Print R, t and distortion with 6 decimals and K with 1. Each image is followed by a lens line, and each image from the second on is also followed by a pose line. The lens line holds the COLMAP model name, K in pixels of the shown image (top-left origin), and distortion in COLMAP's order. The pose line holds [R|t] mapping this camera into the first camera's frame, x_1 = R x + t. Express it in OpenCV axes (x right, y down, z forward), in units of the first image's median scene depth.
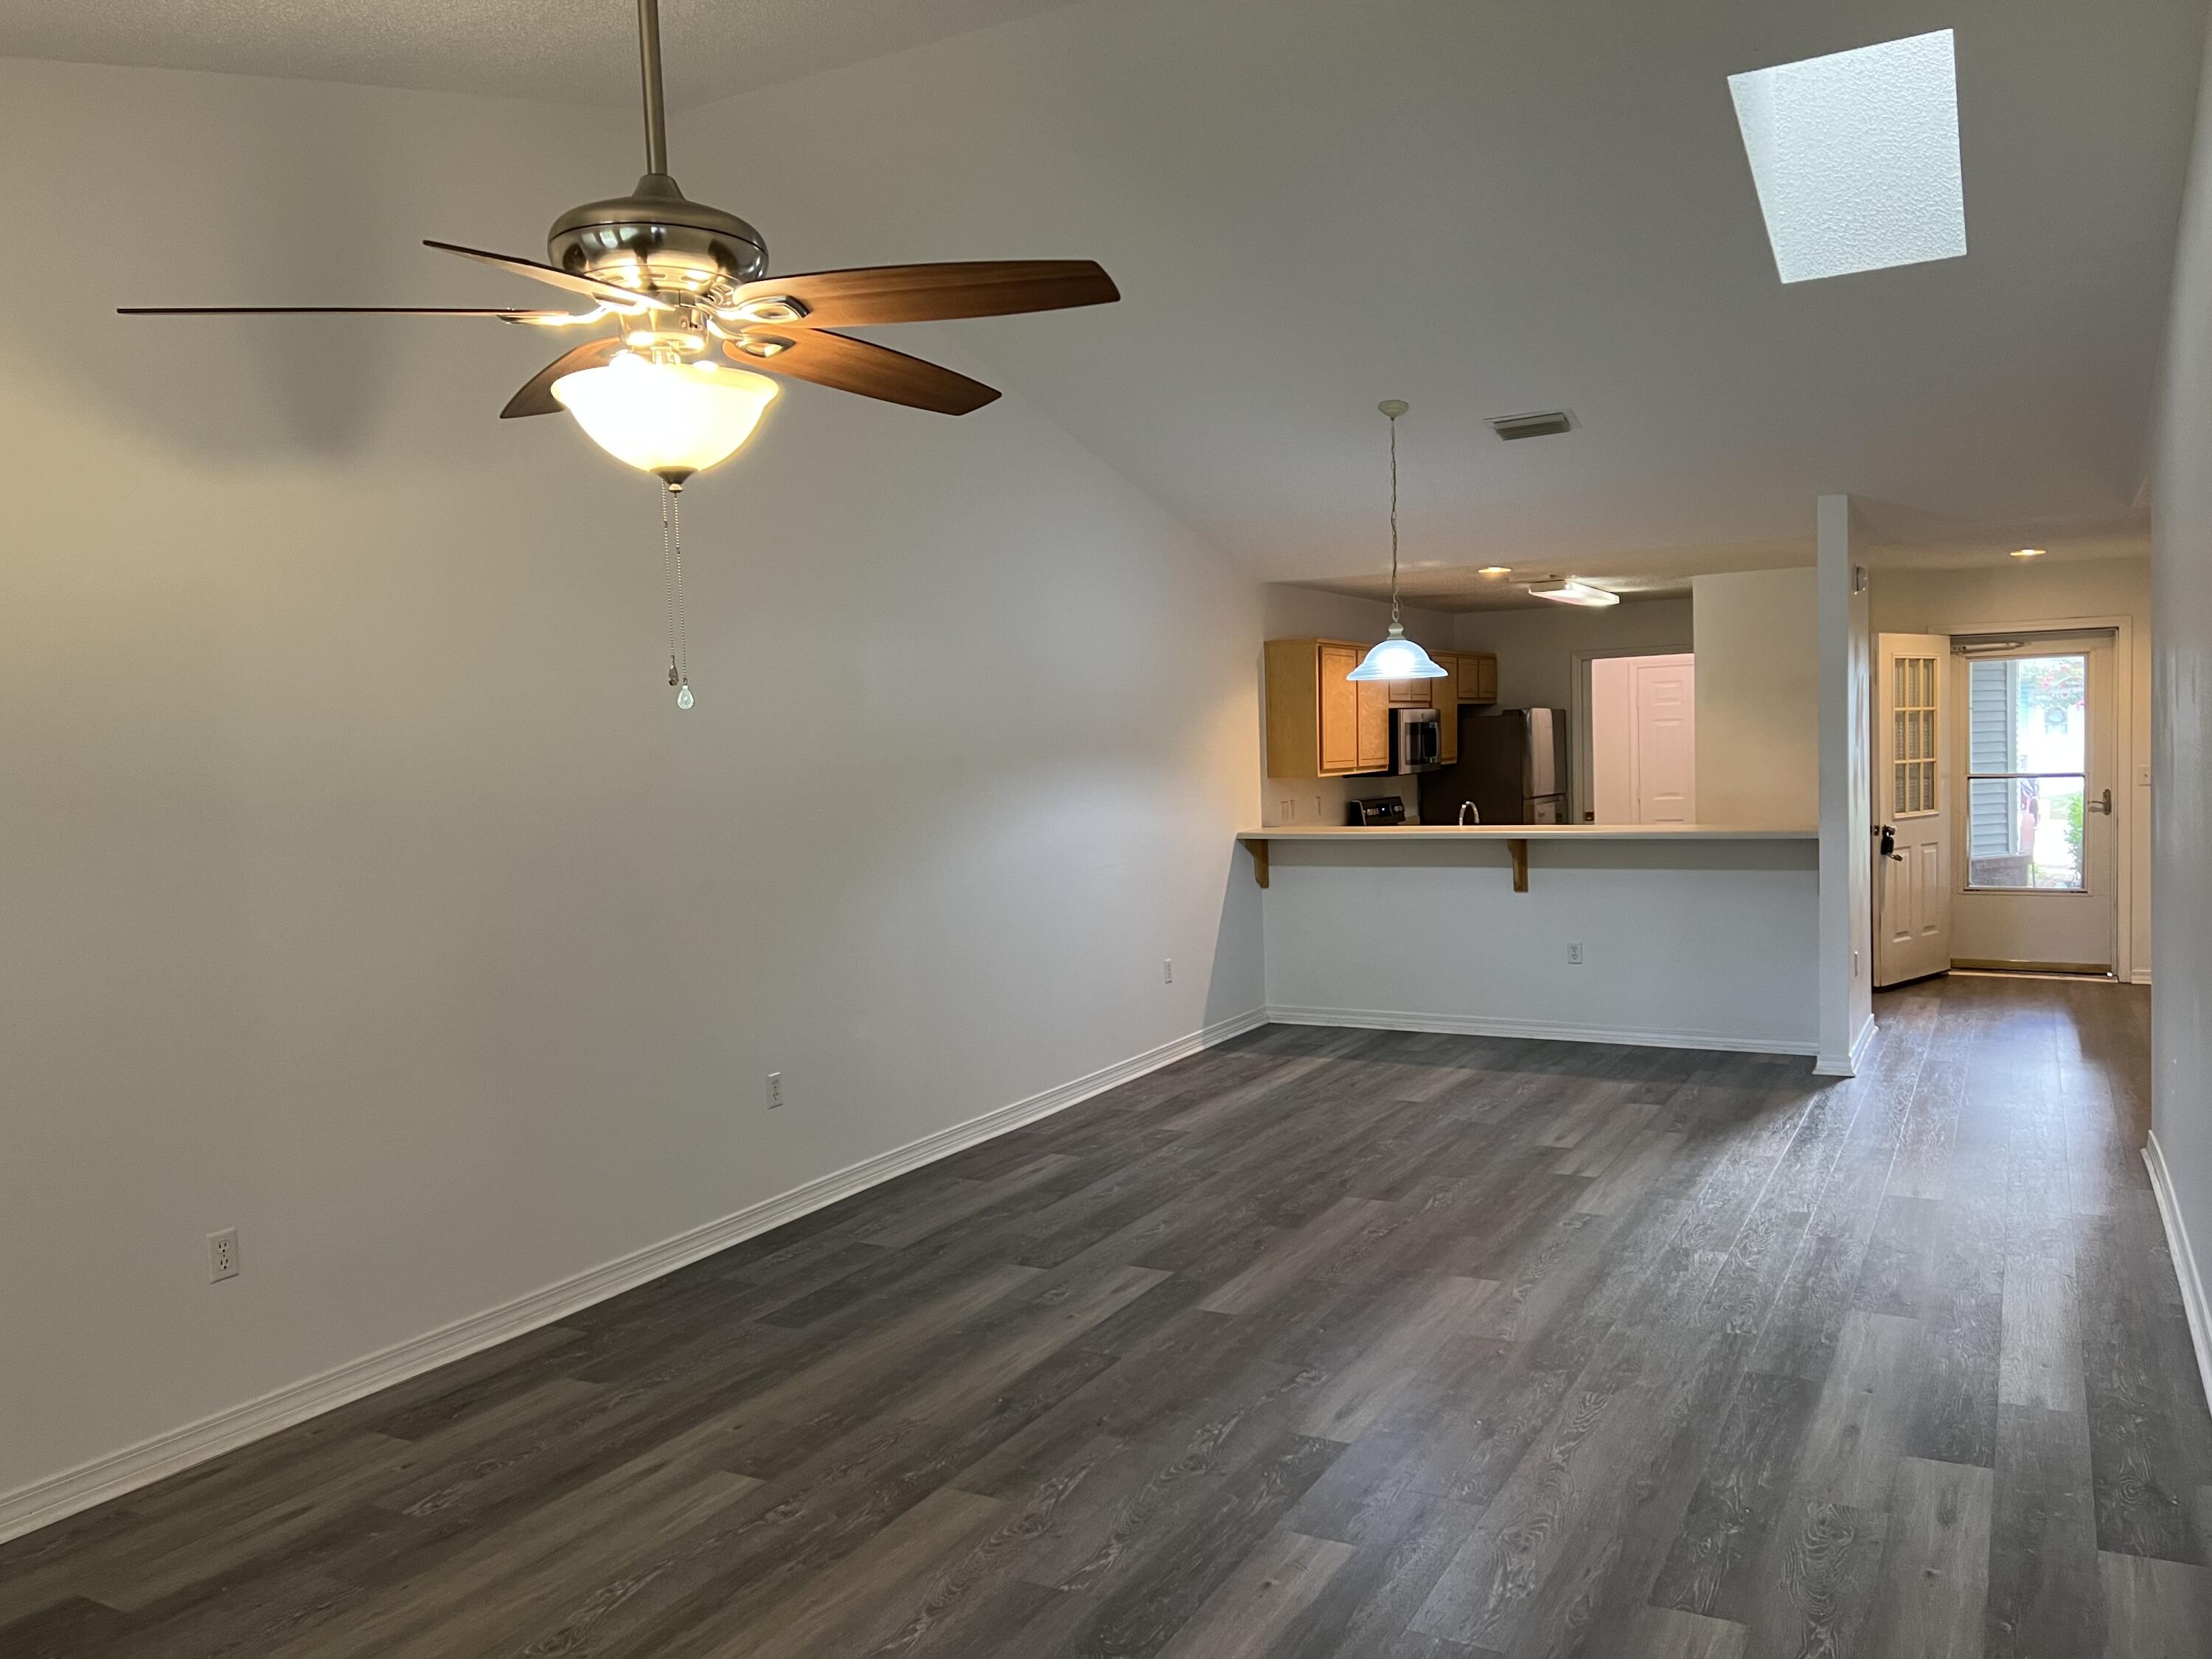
lens RADIAL K [[1635.1, 0, 1127.0], [0, 1635.1, 819.6], [0, 0, 1]] dist [0.060234, -0.056925]
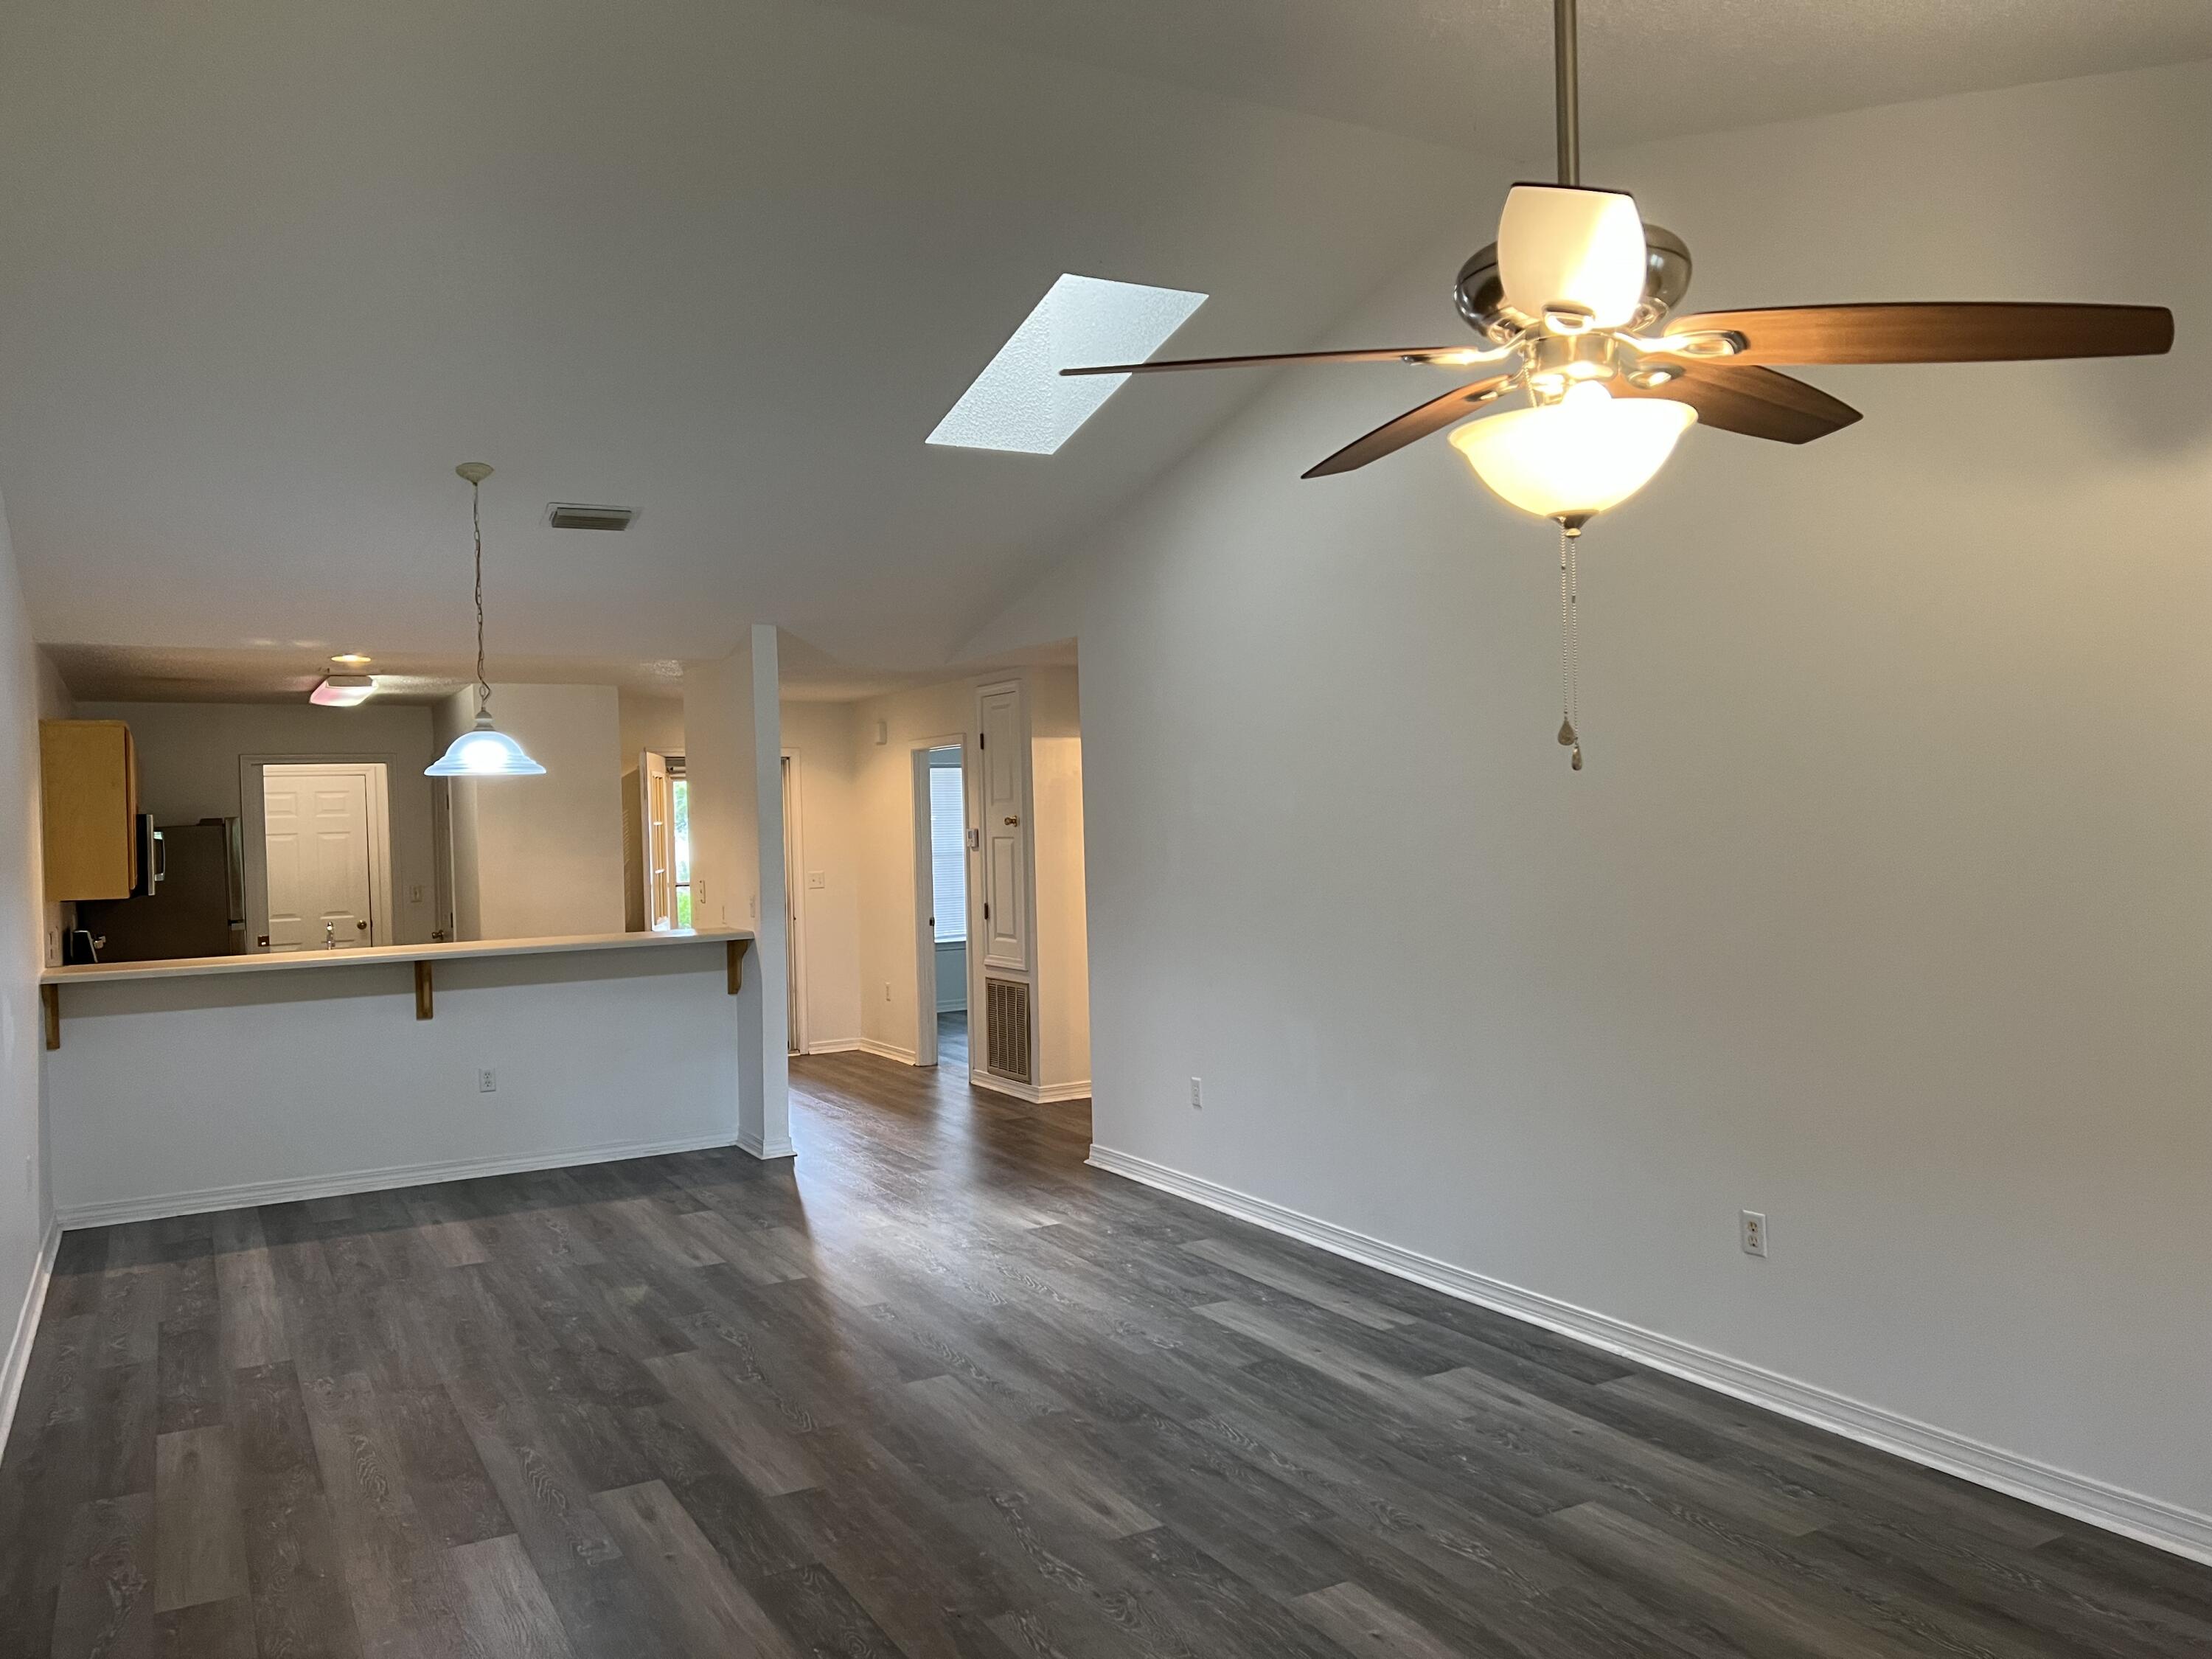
lens RADIAL K [[1635.1, 0, 1127.0], [0, 1635.1, 819.6], [0, 0, 1]] dist [0.060234, -0.056925]
pose [[0.548780, 0.012783, 0.835869, -0.559409], [0.050024, 0.997589, -0.048099, -0.003986], [-0.834469, 0.068209, 0.546818, 0.336353]]
